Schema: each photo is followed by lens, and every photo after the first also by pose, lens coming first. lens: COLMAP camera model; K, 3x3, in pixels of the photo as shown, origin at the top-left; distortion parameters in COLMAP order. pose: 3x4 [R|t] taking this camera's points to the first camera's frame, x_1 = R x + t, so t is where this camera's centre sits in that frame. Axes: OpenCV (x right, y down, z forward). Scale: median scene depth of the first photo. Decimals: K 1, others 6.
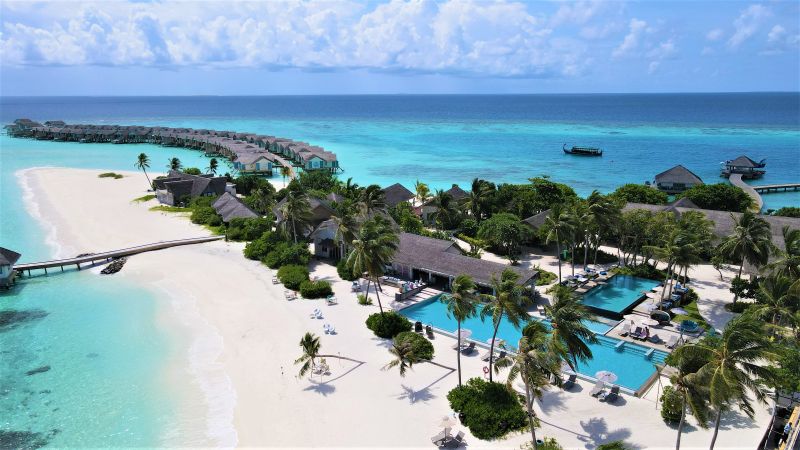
lens RADIAL K [[624.4, 0, 400.0], [0, 624.4, 225.0], [0, 0, 1]] dist [-0.002426, -0.001162]
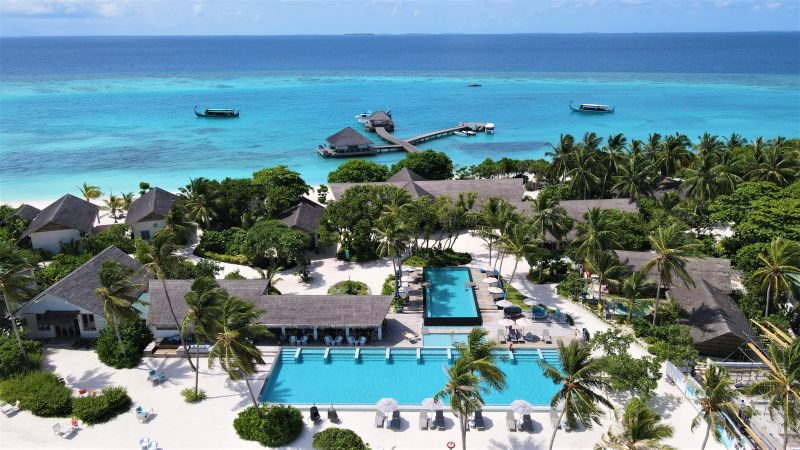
lens RADIAL K [[624.4, 0, 400.0], [0, 624.4, 225.0], [0, 0, 1]] dist [-0.002426, -0.001162]
pose [[0.752172, -0.189570, 0.631110, -0.111168], [0.129726, 0.981583, 0.140233, -0.051116], [-0.646071, -0.023607, 0.762912, 0.130068]]
